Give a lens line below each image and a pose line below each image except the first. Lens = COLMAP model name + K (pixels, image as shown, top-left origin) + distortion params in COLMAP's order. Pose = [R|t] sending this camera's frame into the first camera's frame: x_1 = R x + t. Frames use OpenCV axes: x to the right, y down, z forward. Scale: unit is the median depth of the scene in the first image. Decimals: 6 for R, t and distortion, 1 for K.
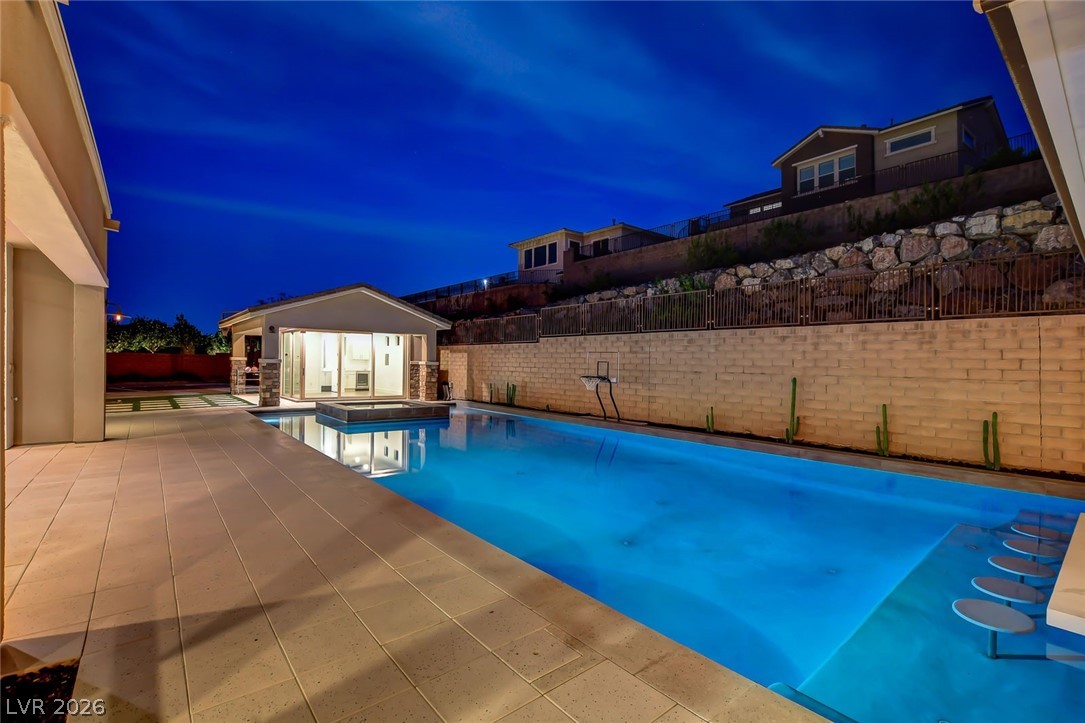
lens RADIAL K [[493.5, 0, 542.5], [0, 493.5, 361.5], [0, 0, 1]] dist [-0.035791, 0.000702]
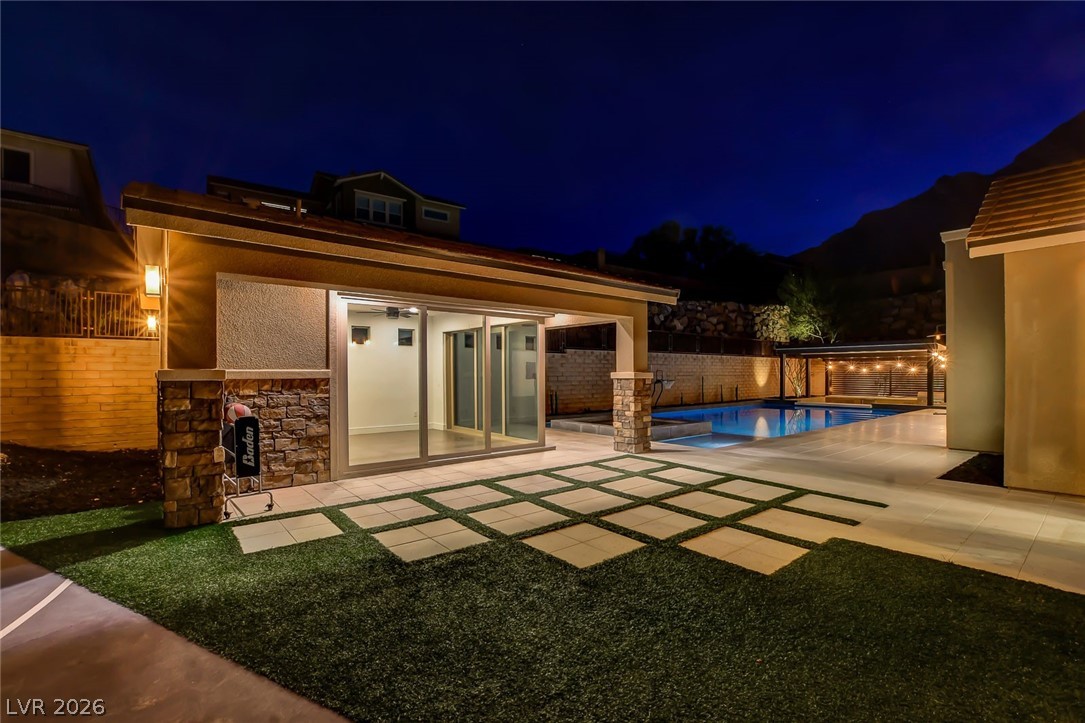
lens RADIAL K [[486.1, 0, 543.6], [0, 486.1, 376.5], [0, 0, 1]] dist [-0.029794, 0.000667]
pose [[0.004579, -0.024402, 0.999692, -1.014689], [-0.001243, 0.999701, 0.024408, -0.012552], [-0.999989, -0.001354, 0.004547, 0.973349]]
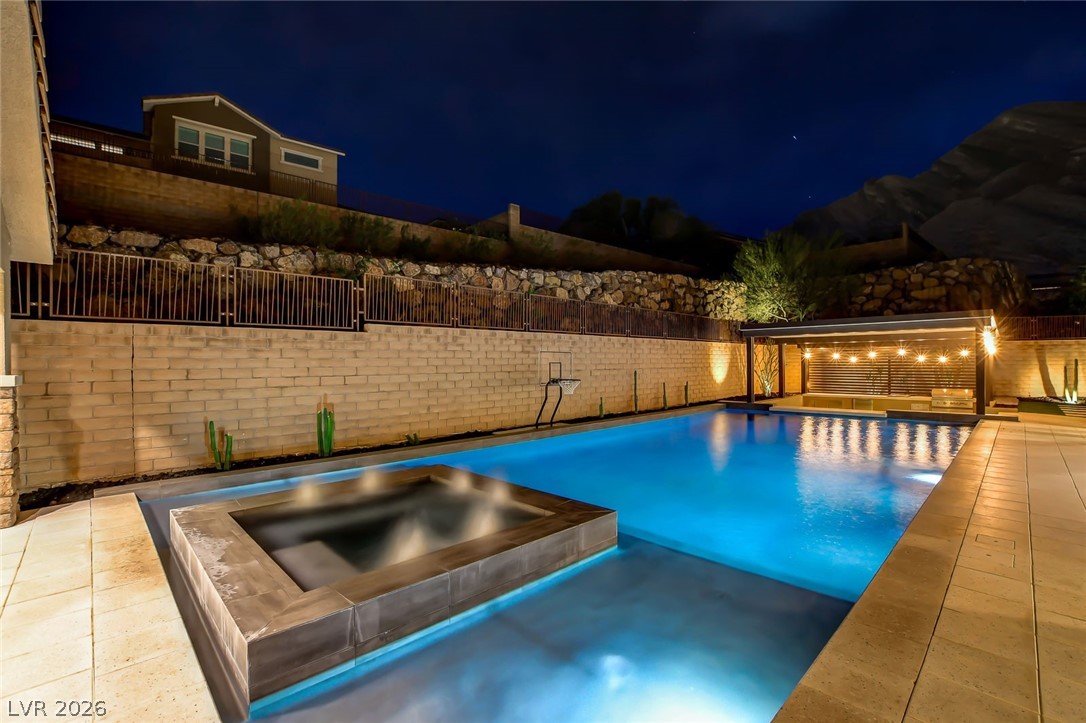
lens RADIAL K [[478.0, 0, 543.0], [0, 478.0, 361.5], [0, 0, 1]] dist [-0.030832, 0.000767]
pose [[-0.083310, -0.013683, 0.996430, -0.534864], [0.004260, 0.999892, 0.014087, -0.010132], [-0.996515, 0.005419, -0.083243, 0.783687]]
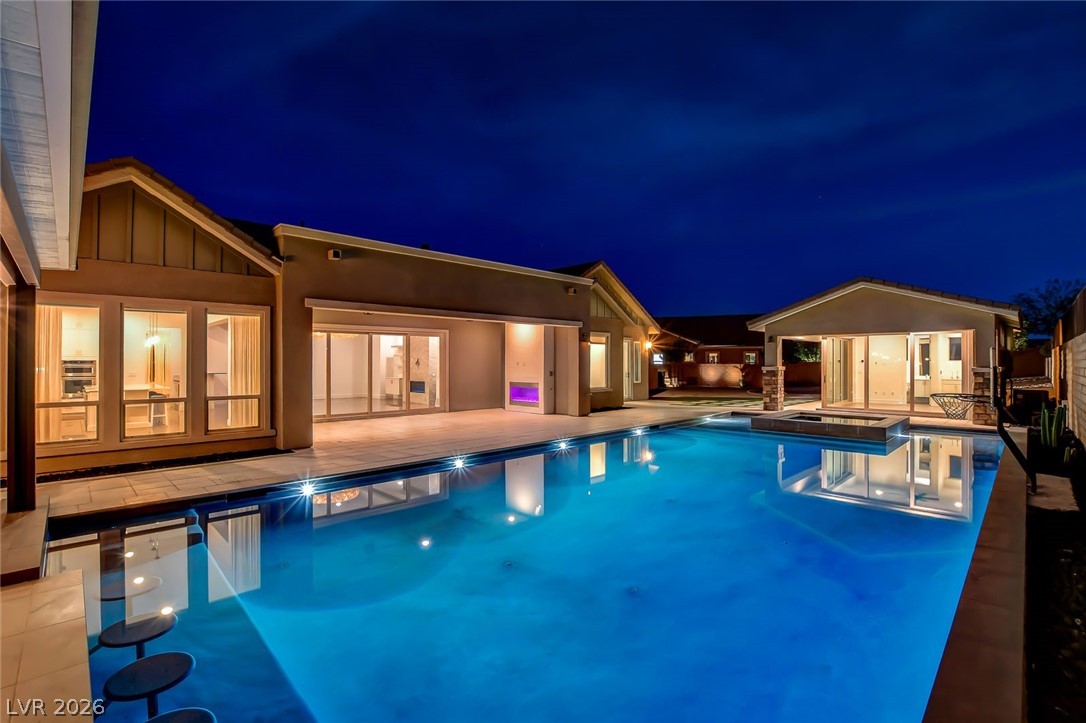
lens RADIAL K [[494.0, 0, 543.0], [0, 494.0, 361.5], [0, 0, 1]] dist [-0.035791, 0.000702]
pose [[0.089808, -0.020794, -0.995742, 0.412134], [0.005807, 0.999776, -0.020354, 0.002546], [0.995942, -0.003954, 0.089909, 0.354834]]
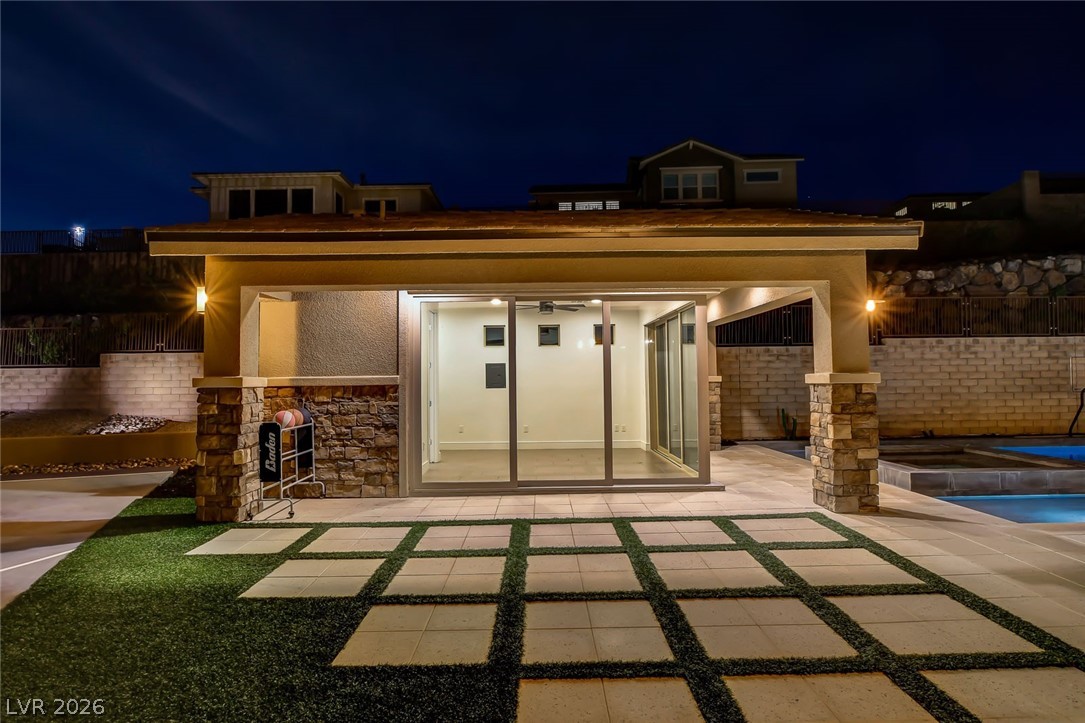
lens RADIAL K [[578.1, 0, 542.5], [0, 578.1, 361.5], [0, 0, 1]] dist [-0.018517, -0.000226]
pose [[0.636112, 0.000863, 0.771596, -0.893958], [0.020192, 0.999638, -0.017765, -0.009122], [-0.771332, 0.026881, 0.635865, 0.795318]]
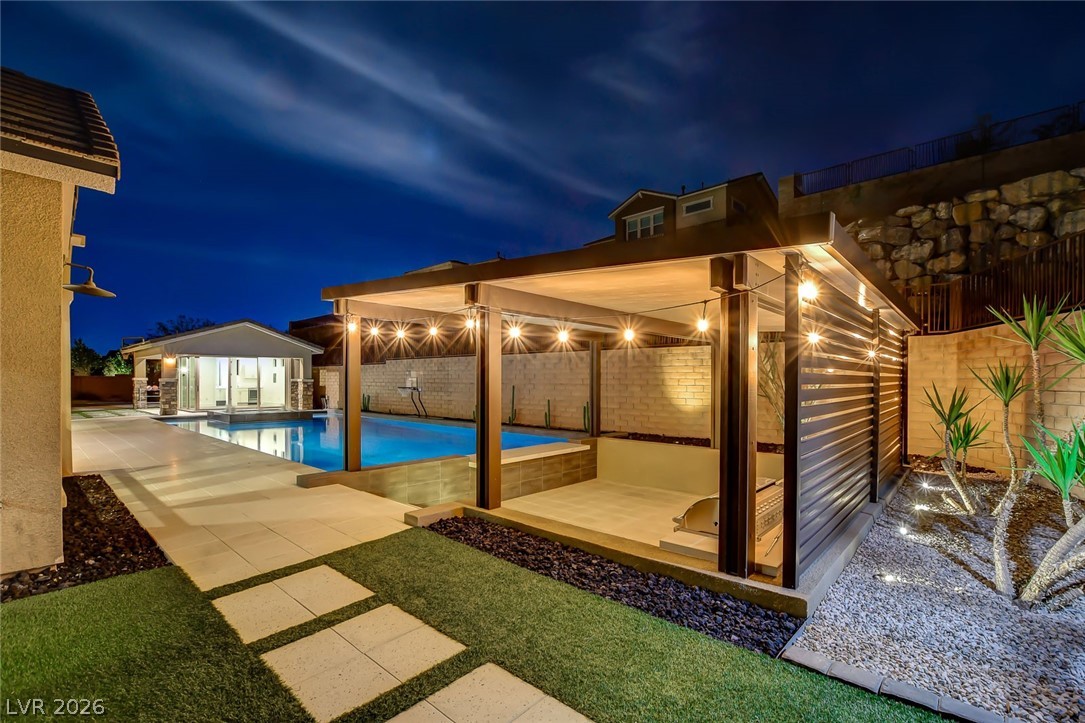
lens RADIAL K [[486.1, 0, 543.6], [0, 486.1, 376.5], [0, 0, 1]] dist [-0.029794, 0.000667]
pose [[0.988143, -0.013836, 0.152909, 0.202116], [0.014063, 0.999901, -0.000407, 0.002769], [-0.152888, 0.002552, 0.988240, -0.353592]]
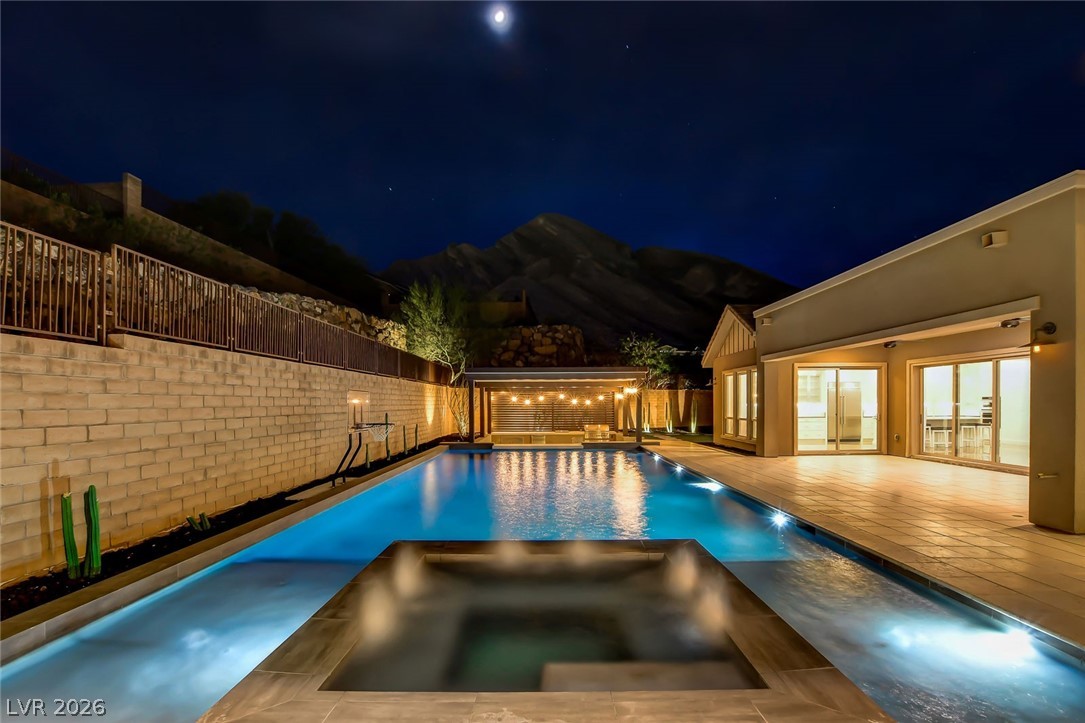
lens RADIAL K [[498.2, 0, 542.3], [0, 498.2, 402.9], [0, 0, 1]] dist [-0.020046, 0.000135]
pose [[-0.768563, -0.014075, 0.639619, -0.403998], [-0.010480, 0.999901, 0.009410, -0.007168], [-0.639688, 0.000530, -0.768635, 0.998274]]
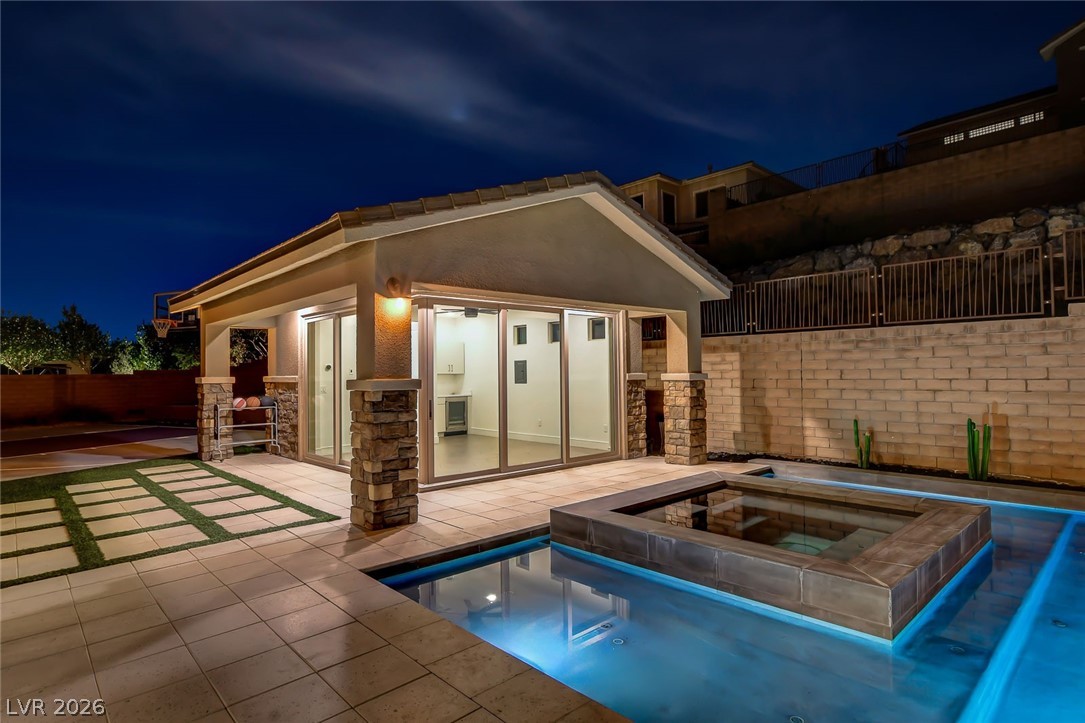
lens RADIAL K [[578.1, 0, 542.5], [0, 578.1, 361.5], [0, 0, 1]] dist [-0.018517, -0.000226]
pose [[0.997868, -0.028660, 0.058633, -0.418662], [0.029565, 0.999456, -0.014626, -0.007271], [-0.058182, 0.016328, 0.998172, 0.532848]]
